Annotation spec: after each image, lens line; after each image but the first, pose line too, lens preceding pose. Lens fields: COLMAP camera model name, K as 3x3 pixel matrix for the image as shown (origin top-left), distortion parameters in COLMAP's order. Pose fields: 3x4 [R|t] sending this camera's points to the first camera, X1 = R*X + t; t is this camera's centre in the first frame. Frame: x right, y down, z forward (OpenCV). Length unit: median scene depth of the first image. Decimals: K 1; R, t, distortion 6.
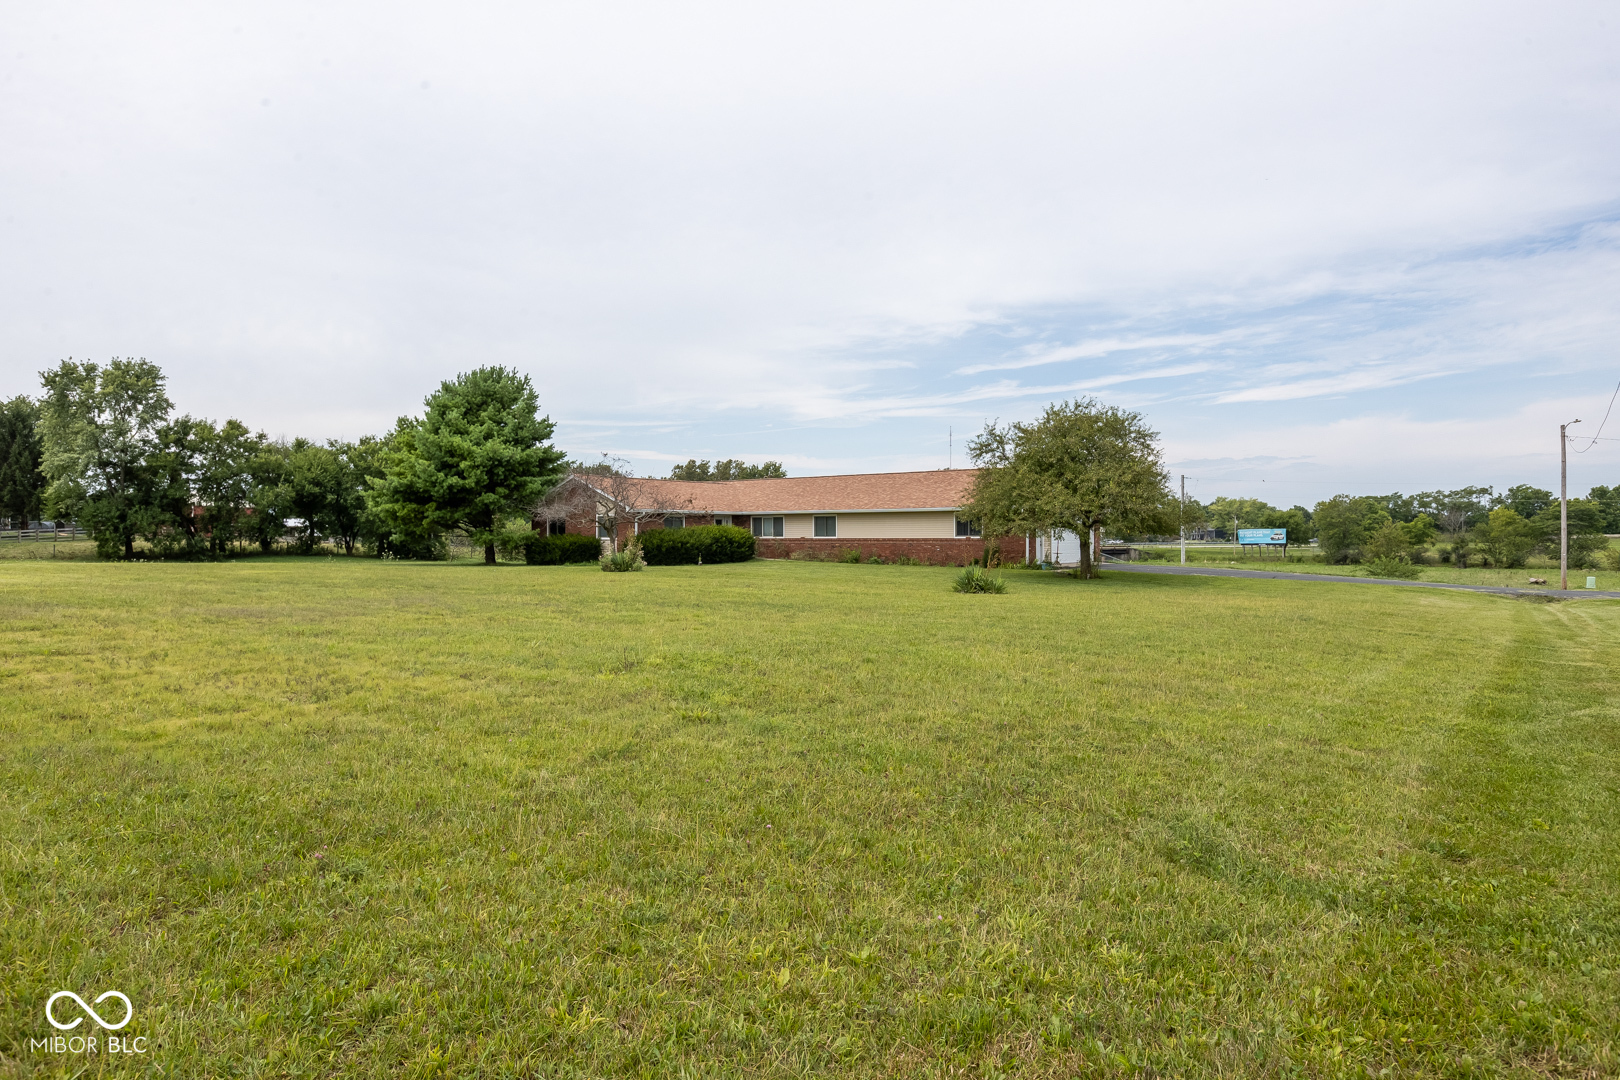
lens RADIAL K [[1647.3, 0, 806.7], [0, 1647.3, 535.6], [0, 0, 1]] dist [0.002173, 0.000000]
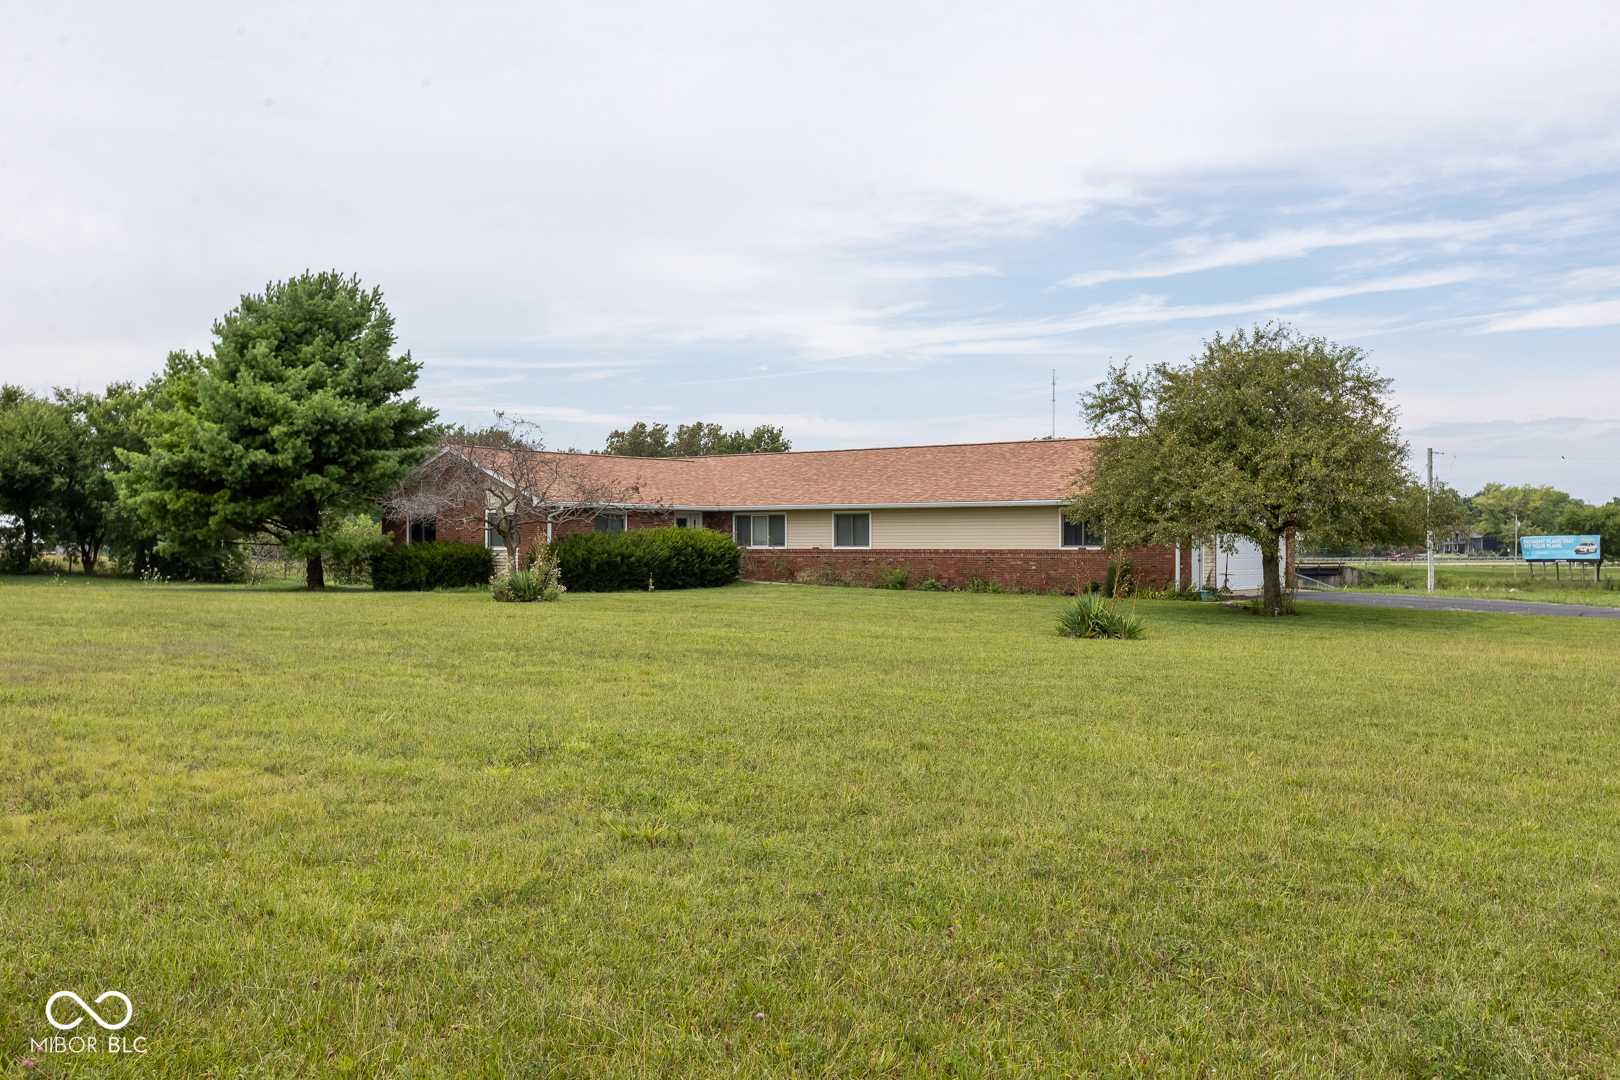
lens RADIAL K [[1630.1, 0, 813.1], [0, 1630.1, 544.1], [0, 0, 1]] dist [0.040196, 0.000000]
pose [[0.999961, 0.002509, -0.008472, 0.001614], [-0.002396, 0.999909, 0.013238, -0.008394], [0.008504, -0.013218, 0.999876, 0.383687]]
